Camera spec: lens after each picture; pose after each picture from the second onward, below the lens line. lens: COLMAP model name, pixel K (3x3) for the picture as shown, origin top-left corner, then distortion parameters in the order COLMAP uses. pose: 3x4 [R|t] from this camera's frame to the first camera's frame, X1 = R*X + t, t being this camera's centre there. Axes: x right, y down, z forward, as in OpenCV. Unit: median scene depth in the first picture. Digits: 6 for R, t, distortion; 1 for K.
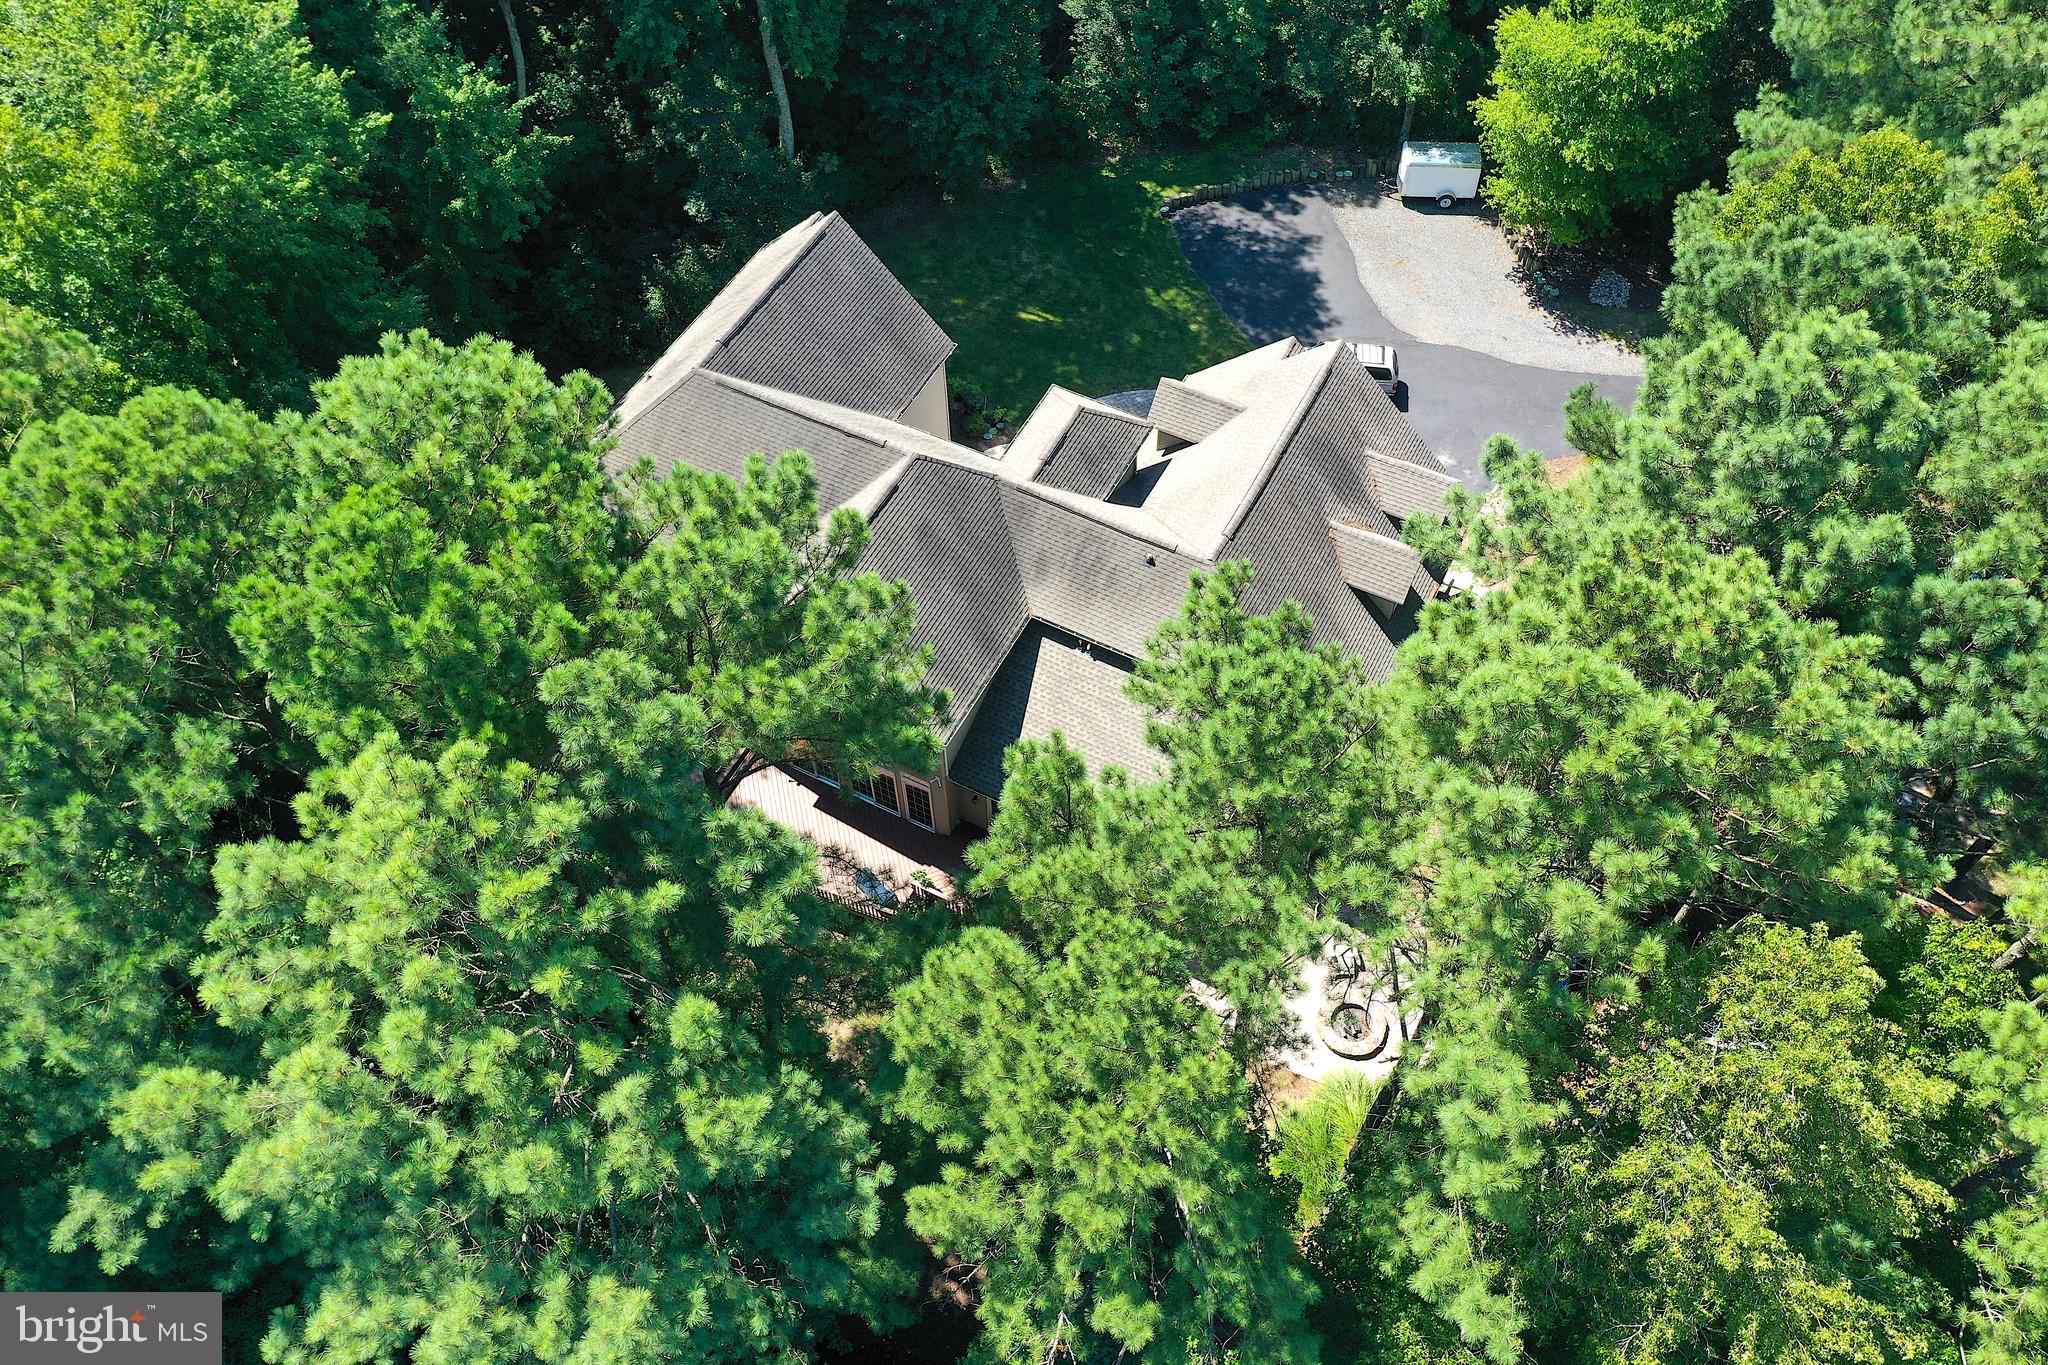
lens RADIAL K [[1621.6, 0, 1030.7], [0, 1621.6, 679.0], [0, 0, 1]] dist [-0.003098, 0.005758]
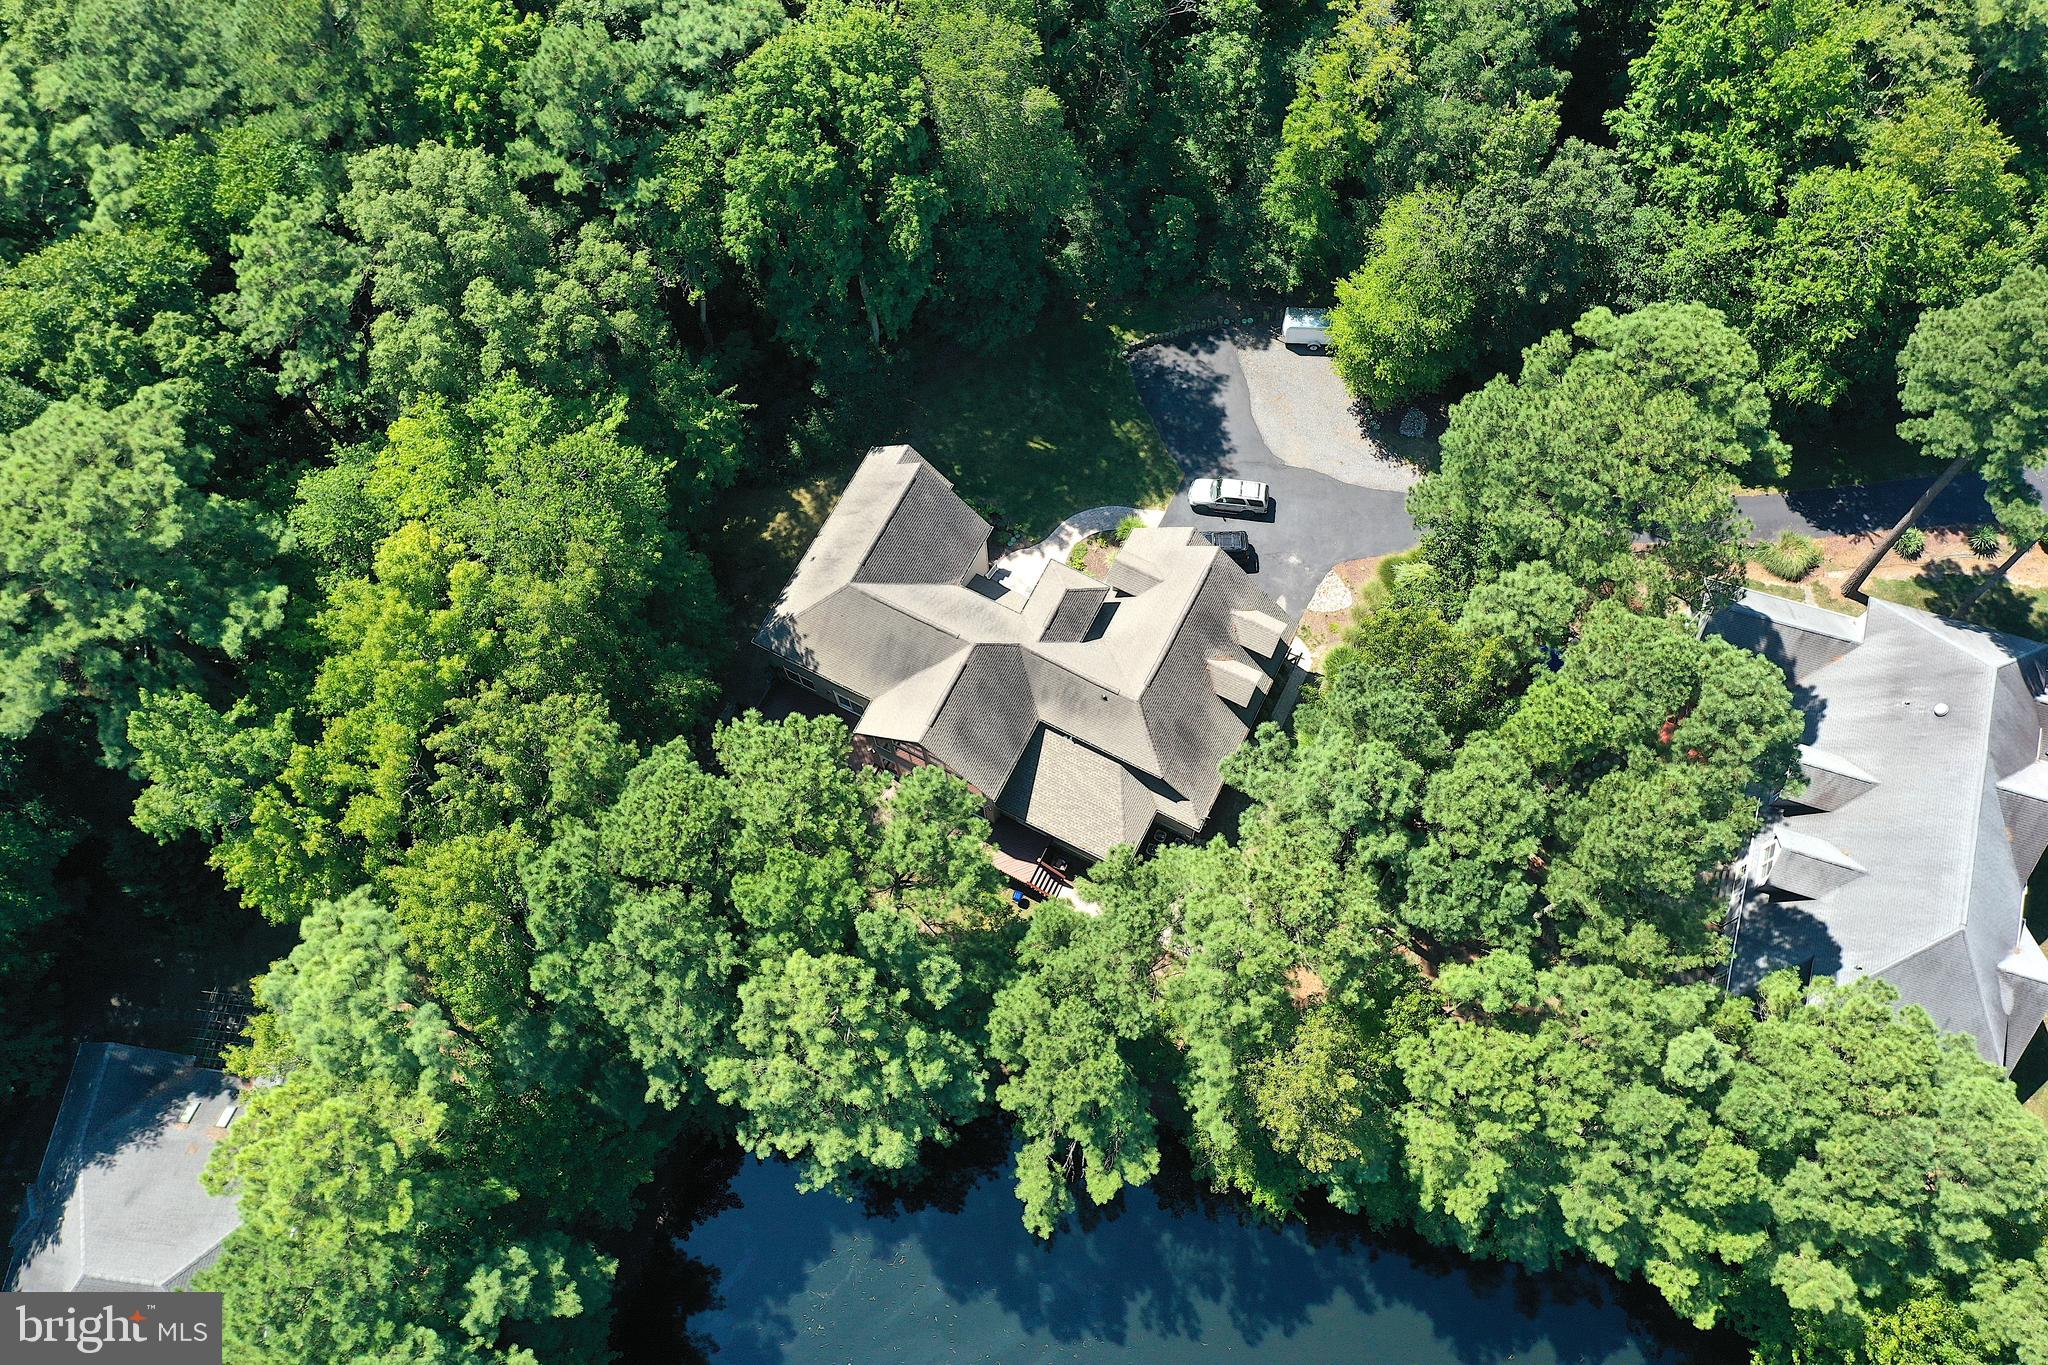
lens RADIAL K [[1621.6, 0, 1030.7], [0, 1621.6, 679.0], [0, 0, 1]] dist [-0.003098, 0.005758]
pose [[0.999970, -0.007757, 0.000180, -0.009594], [0.007465, 0.968143, 0.250285, -0.537204], [-0.002116, -0.250276, 0.968172, -0.744739]]
